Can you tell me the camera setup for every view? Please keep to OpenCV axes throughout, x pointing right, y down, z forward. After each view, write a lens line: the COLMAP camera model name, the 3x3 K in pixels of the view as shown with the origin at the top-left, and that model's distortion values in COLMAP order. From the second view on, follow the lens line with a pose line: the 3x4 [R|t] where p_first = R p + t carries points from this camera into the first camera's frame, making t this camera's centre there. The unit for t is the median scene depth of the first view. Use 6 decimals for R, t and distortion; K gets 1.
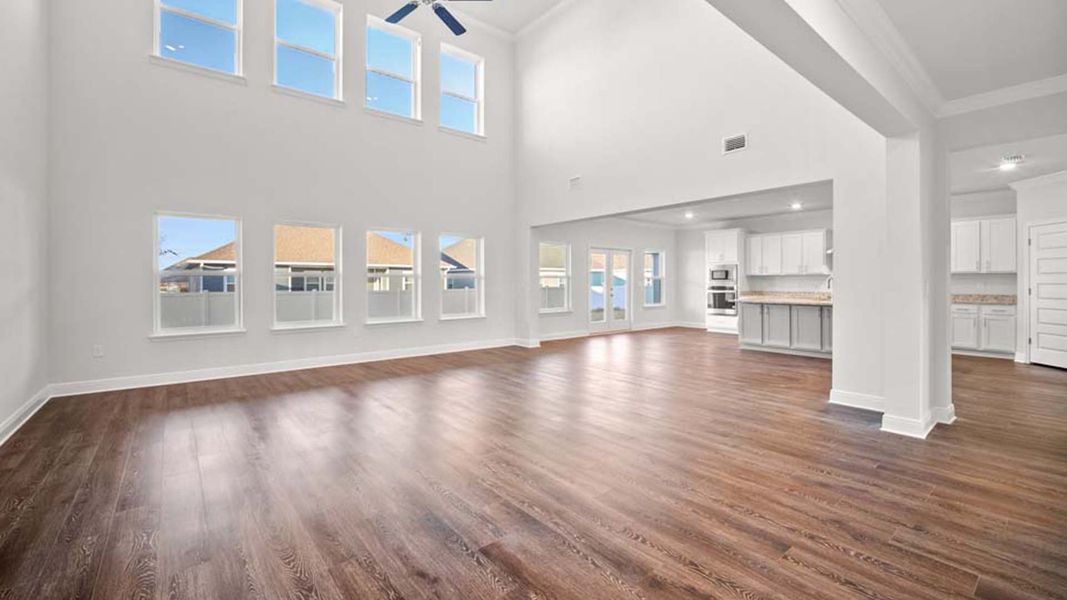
lens RADIAL K [[442.8, 0, 530.0], [0, 442.8, 277.8], [0, 0, 1]] dist [-0.001059, -0.000812]
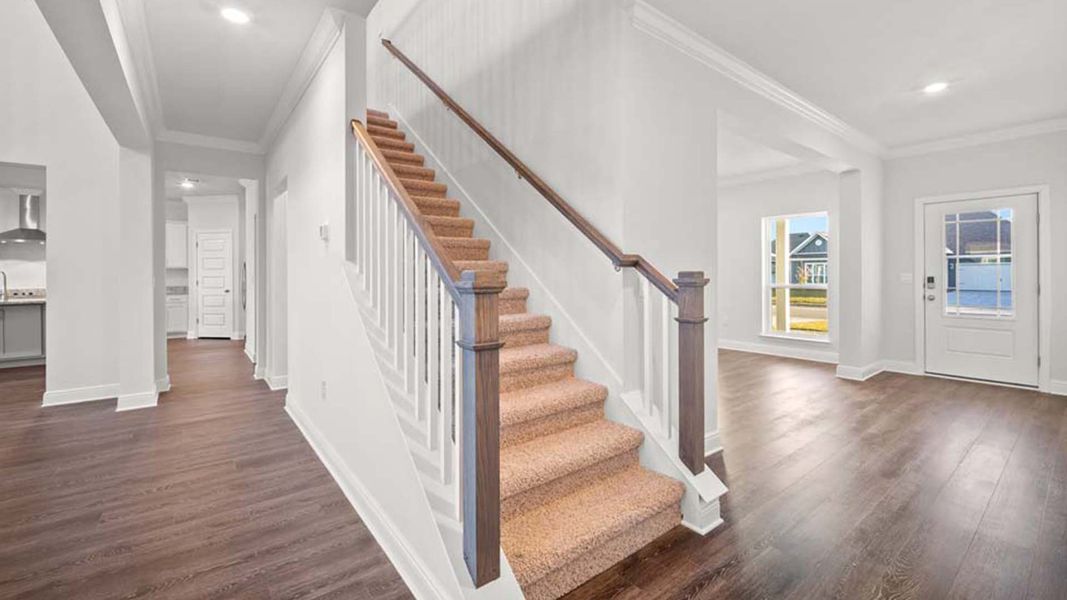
lens RADIAL K [[442.8, 0, 544.1], [0, 442.8, 274.0], [0, 0, 1]] dist [-0.001059, -0.000812]
pose [[0.015869, 0.000158, 0.999874, -0.259760], [-0.007565, 0.999971, -0.000038, -0.005688], [-0.999845, -0.007563, 0.015870, -0.070560]]
